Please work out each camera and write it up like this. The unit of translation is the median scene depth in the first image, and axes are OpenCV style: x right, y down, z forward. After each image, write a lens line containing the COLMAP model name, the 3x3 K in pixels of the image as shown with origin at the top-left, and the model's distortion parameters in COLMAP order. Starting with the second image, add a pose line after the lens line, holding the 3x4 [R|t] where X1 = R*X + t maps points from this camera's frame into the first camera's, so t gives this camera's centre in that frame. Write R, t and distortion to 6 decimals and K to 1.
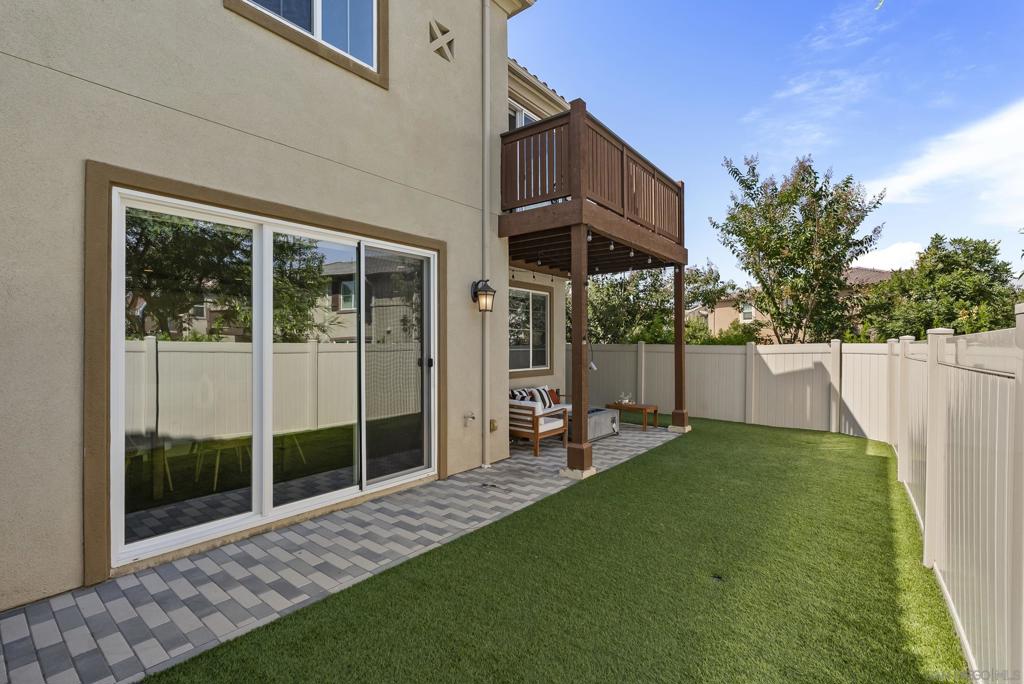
lens RADIAL K [[457.2, 0, 512.0], [0, 457.2, 342.0], [0, 0, 1]] dist [-0.000674, 0.000266]
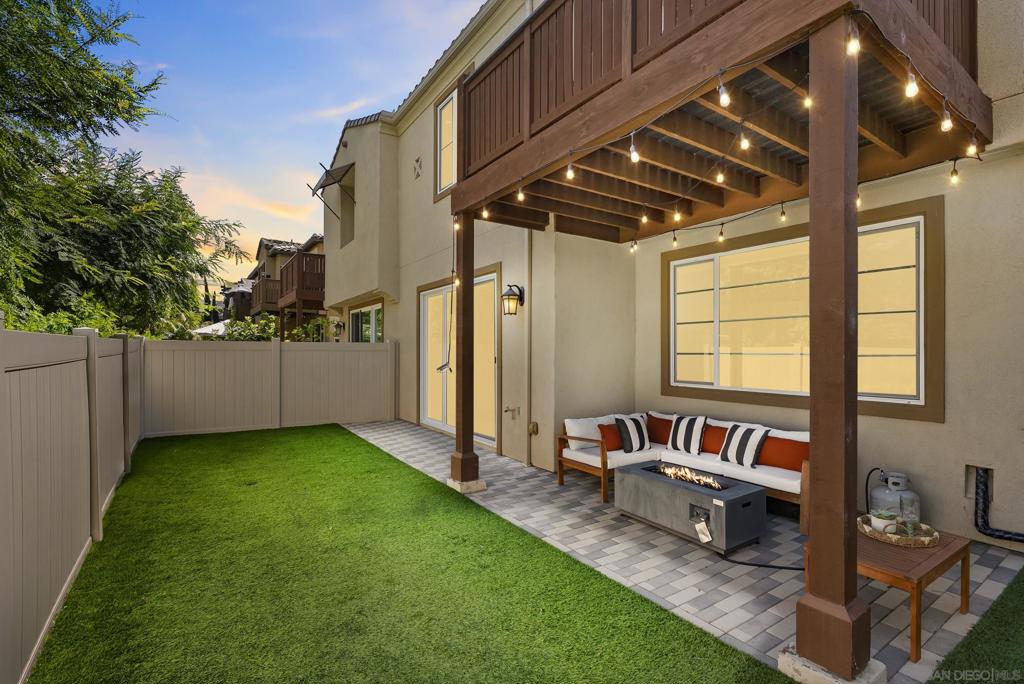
lens RADIAL K [[466.0, 0, 514.2], [0, 466.0, 327.1], [0, 0, 1]] dist [0.000659, 0.000590]
pose [[-0.304083, -0.035981, -0.951966, 0.983093], [0.001164, 0.999272, -0.038141, 0.004659], [0.952645, -0.012707, -0.303820, 1.333837]]
